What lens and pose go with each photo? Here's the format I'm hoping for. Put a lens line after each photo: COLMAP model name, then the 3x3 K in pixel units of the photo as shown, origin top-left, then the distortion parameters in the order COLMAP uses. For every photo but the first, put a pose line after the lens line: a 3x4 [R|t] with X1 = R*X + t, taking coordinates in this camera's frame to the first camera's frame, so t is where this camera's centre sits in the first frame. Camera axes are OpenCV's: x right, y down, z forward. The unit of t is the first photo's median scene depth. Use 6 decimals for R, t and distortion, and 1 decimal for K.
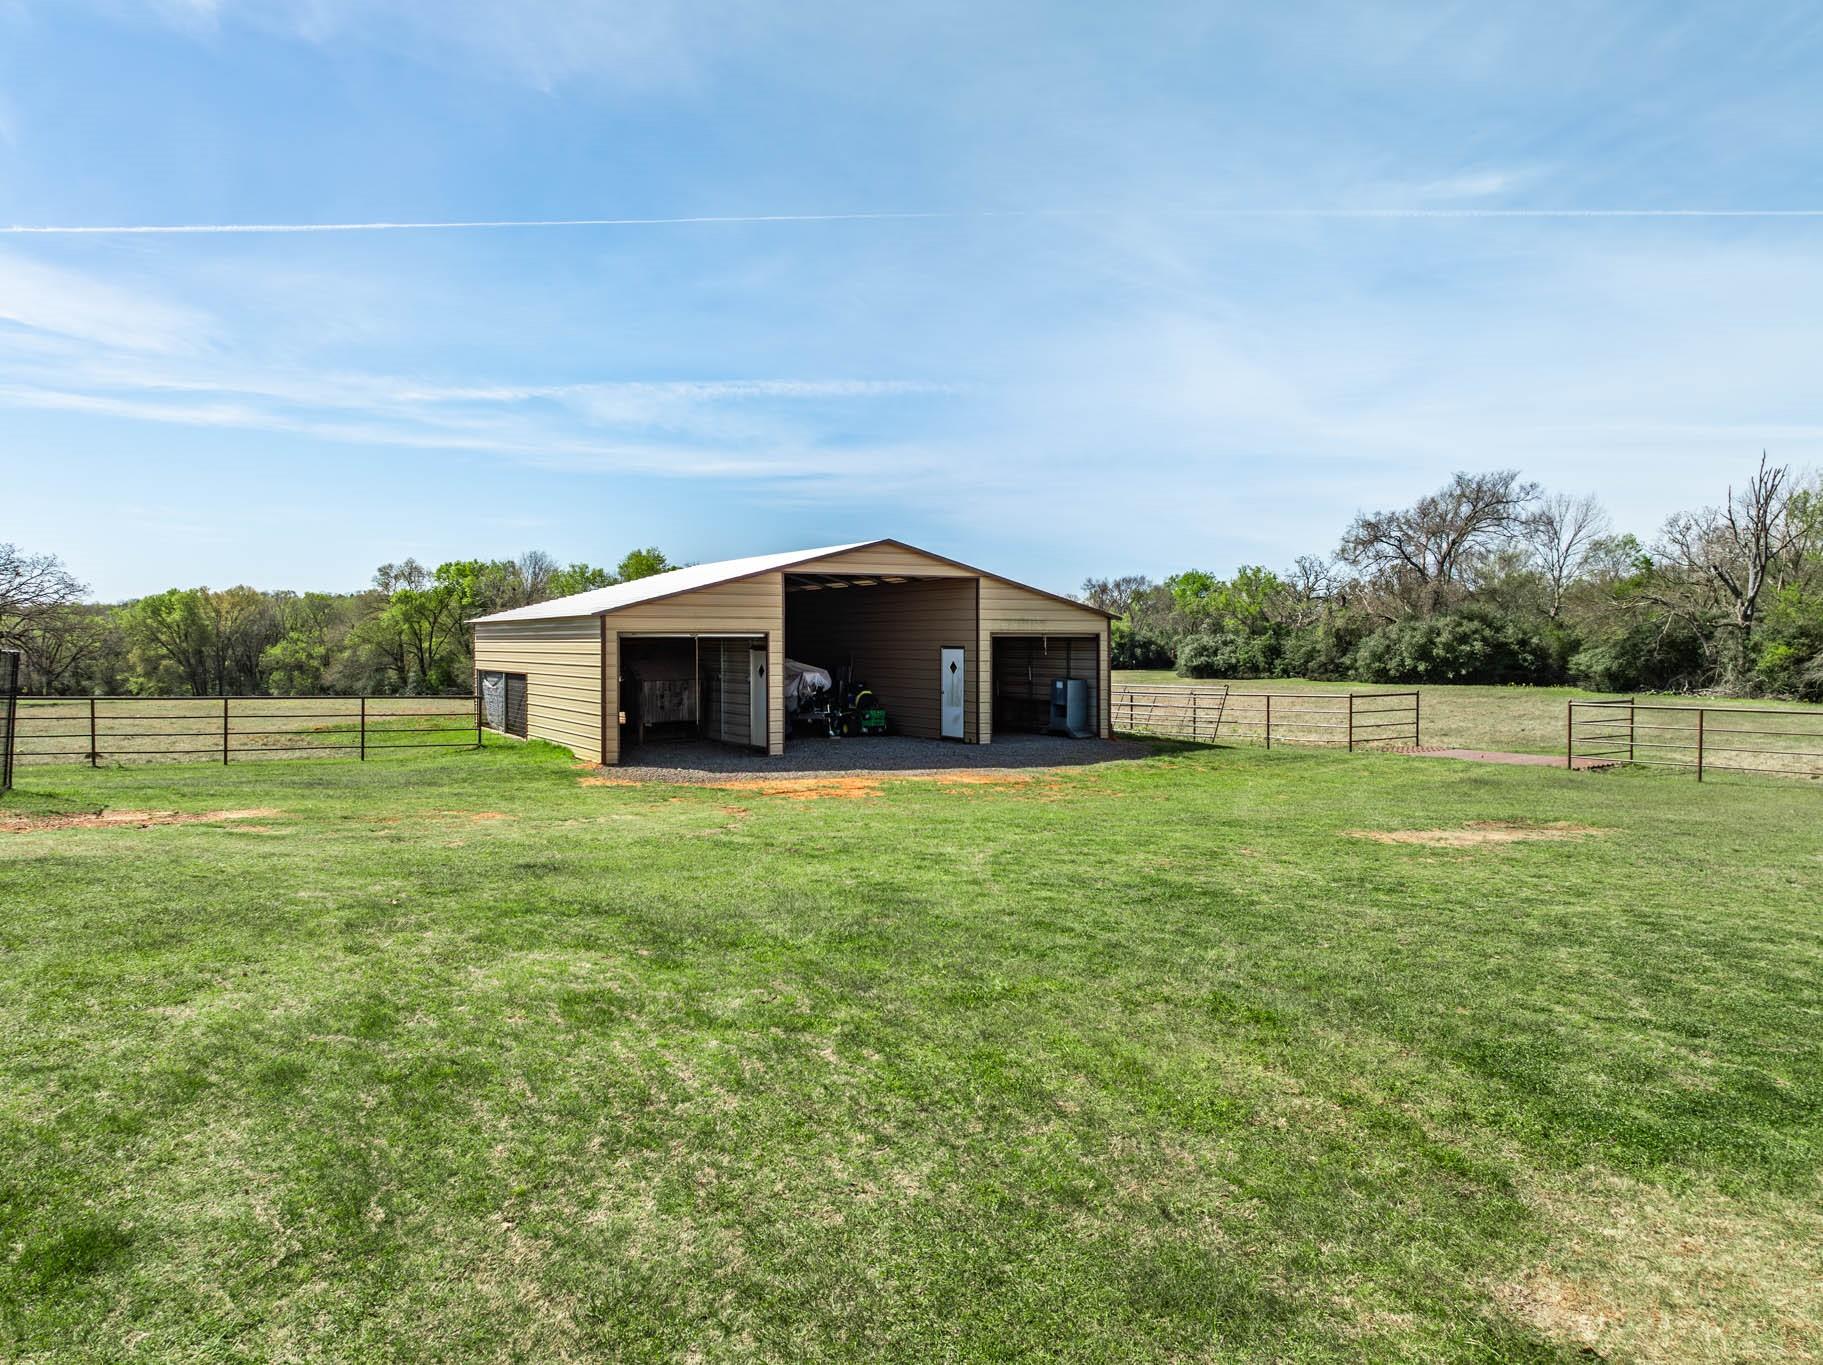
lens RADIAL K [[1273.3, 0, 911.8], [0, 1273.3, 680.3], [0, 0, 1]] dist [-0.026089, 0.007306]
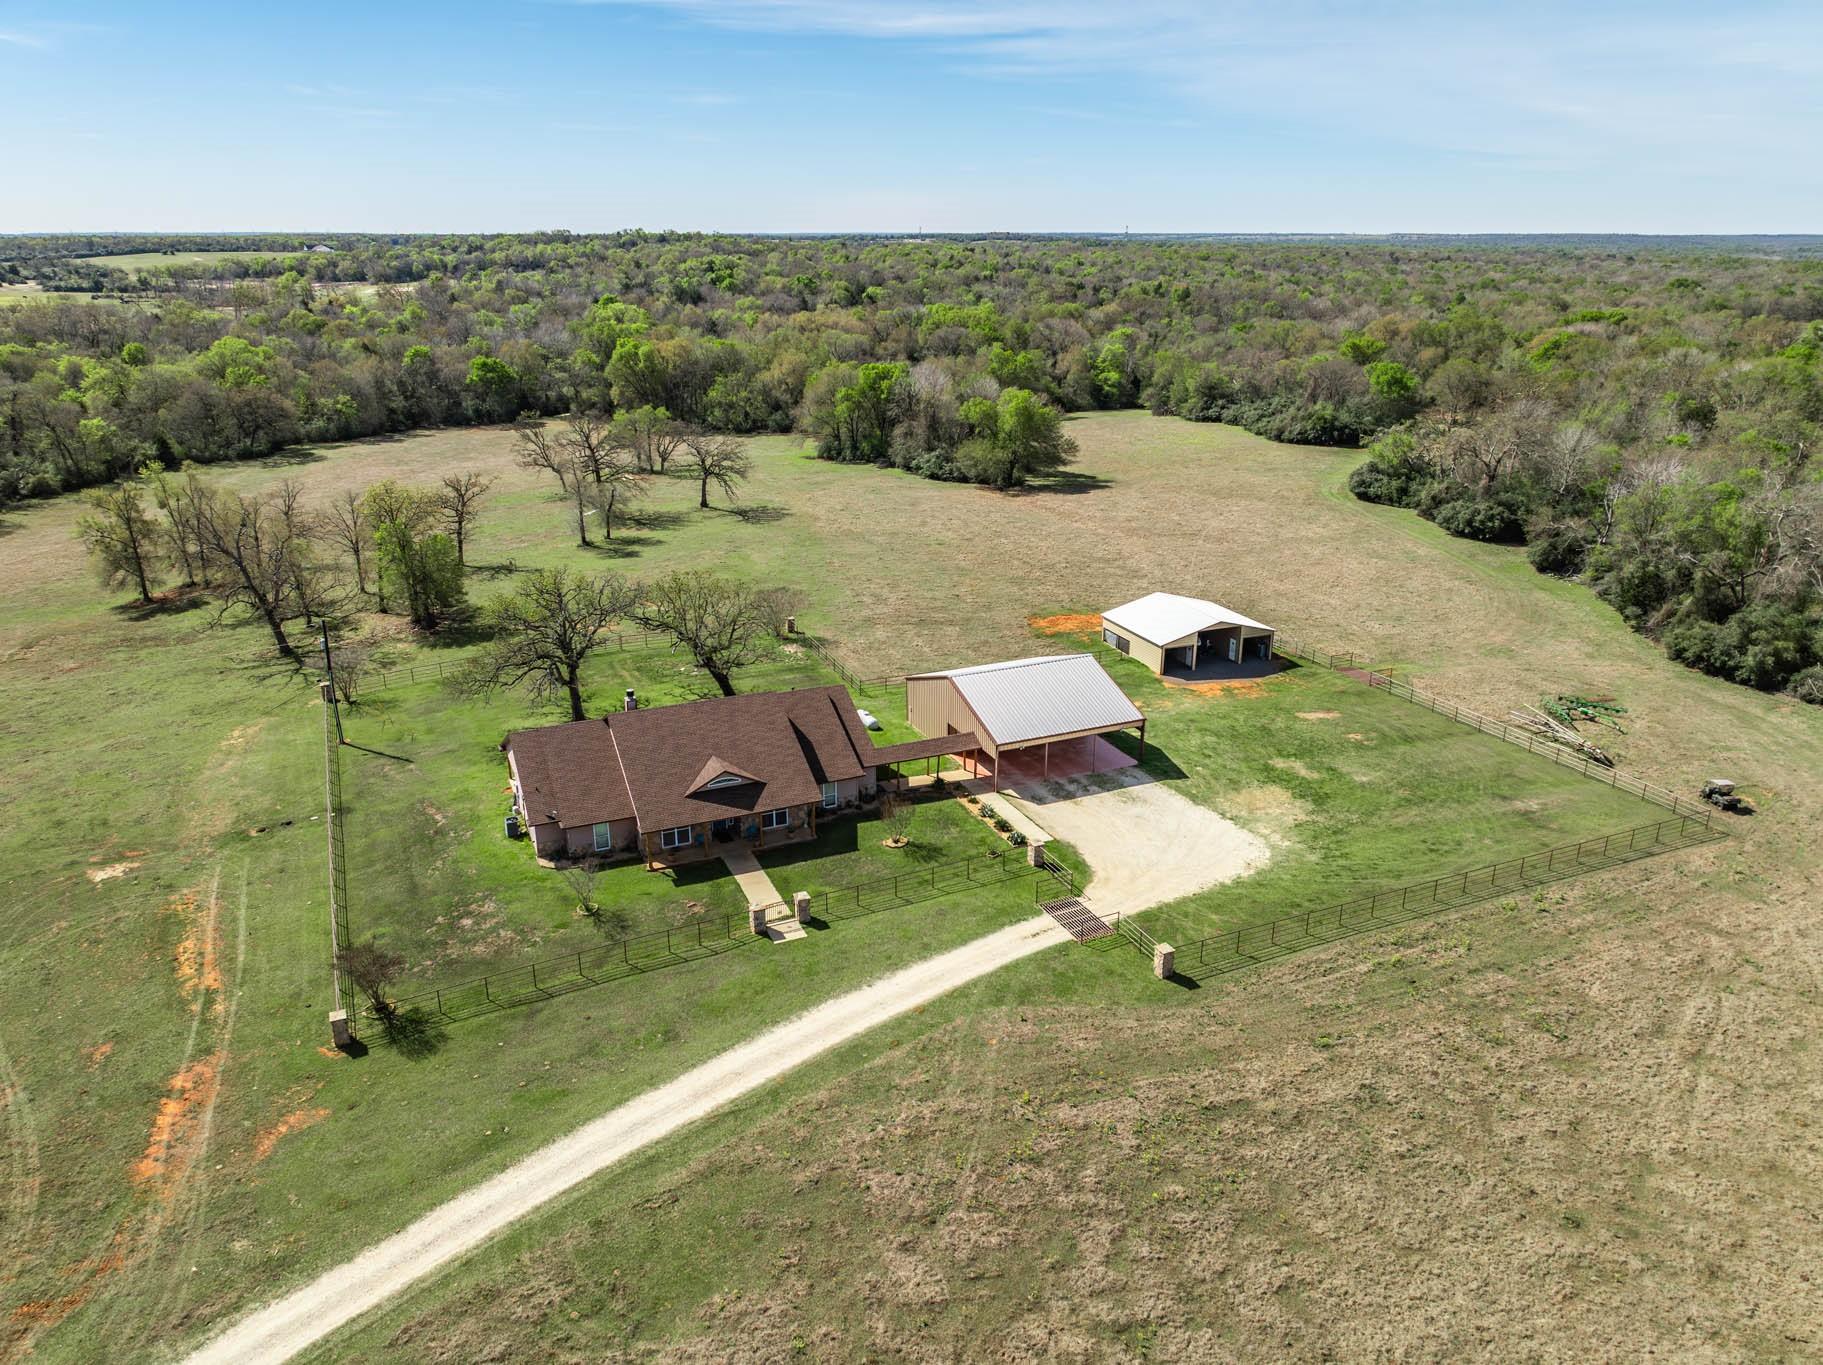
lens RADIAL K [[1273.3, 0, 912.7], [0, 1273.3, 681.9], [0, 0, 1]] dist [-0.026089, 0.007306]
pose [[0.986646, 0.057799, -0.152278, -0.109911], [-0.009316, 0.953414, 0.301521, -0.345164], [0.162611, -0.296076, 0.941221, -0.949744]]
